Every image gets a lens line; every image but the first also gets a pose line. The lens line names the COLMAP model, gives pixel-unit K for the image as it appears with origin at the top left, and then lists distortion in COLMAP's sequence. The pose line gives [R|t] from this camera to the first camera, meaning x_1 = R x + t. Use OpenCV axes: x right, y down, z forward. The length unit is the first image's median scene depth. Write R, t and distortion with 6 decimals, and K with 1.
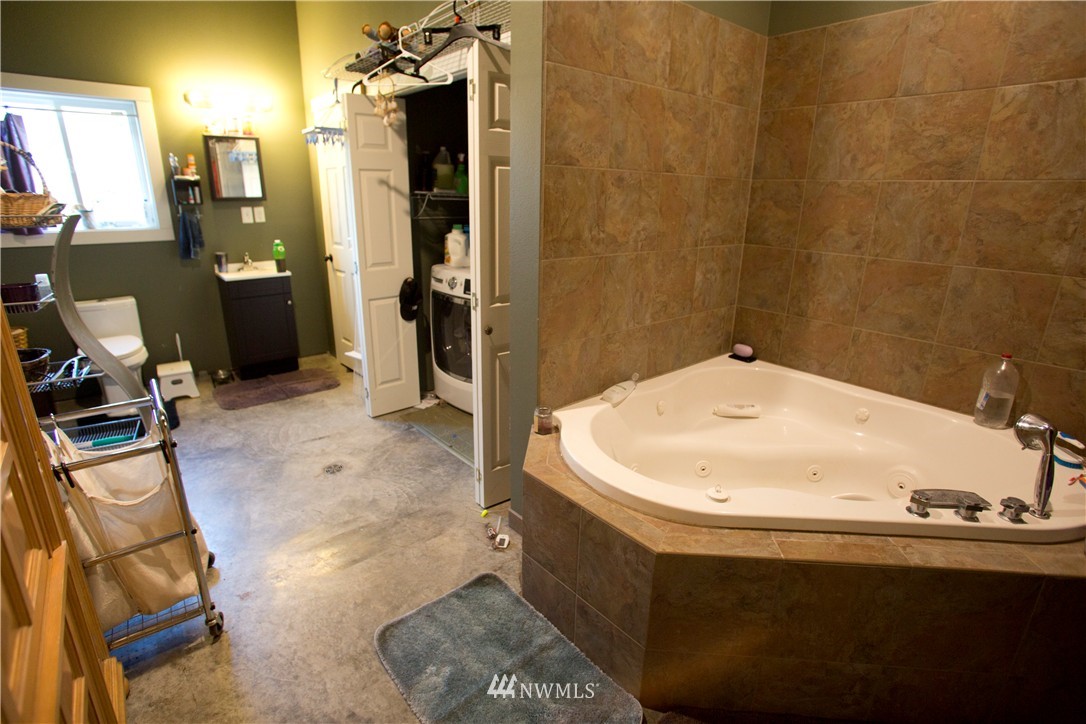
lens RADIAL K [[530.8, 0, 534.5], [0, 530.8, 360.3], [0, 0, 1]] dist [-0.081889, 0.036460]
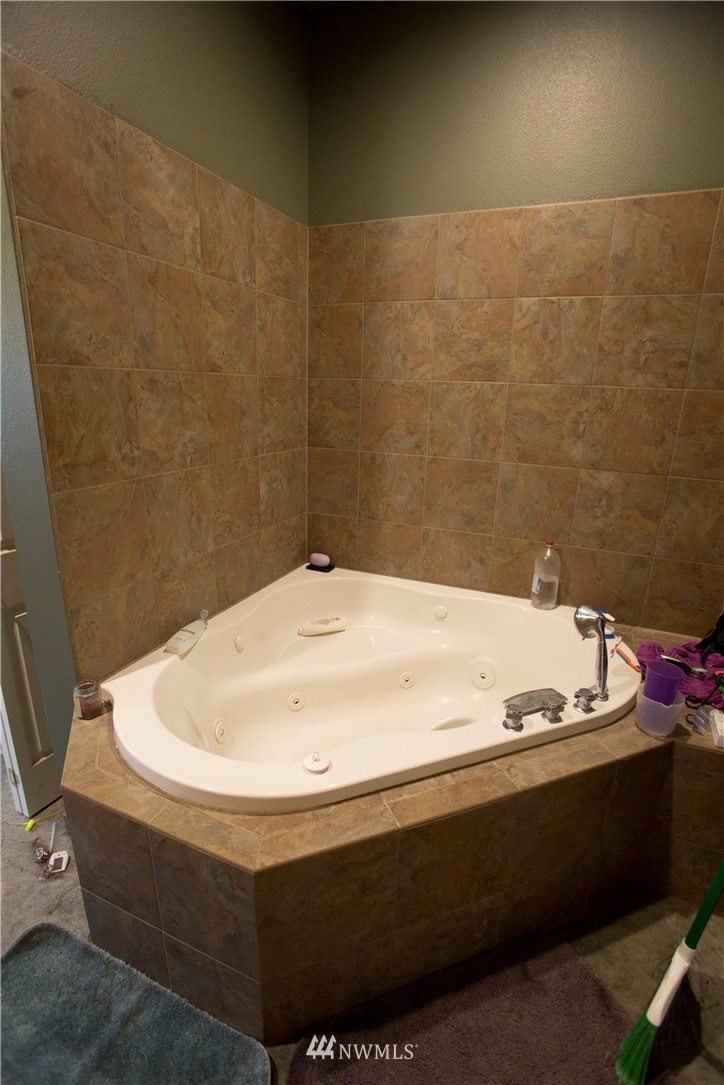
lens RADIAL K [[530.3, 0, 361.2], [0, 530.3, 550.4], [0, 0, 1]] dist [-0.081889, 0.036460]
pose [[0.890137, -0.123588, 0.438614, 0.066489], [0.124624, 0.991849, 0.026557, -0.070347], [-0.438321, 0.031022, 0.898283, 0.155093]]
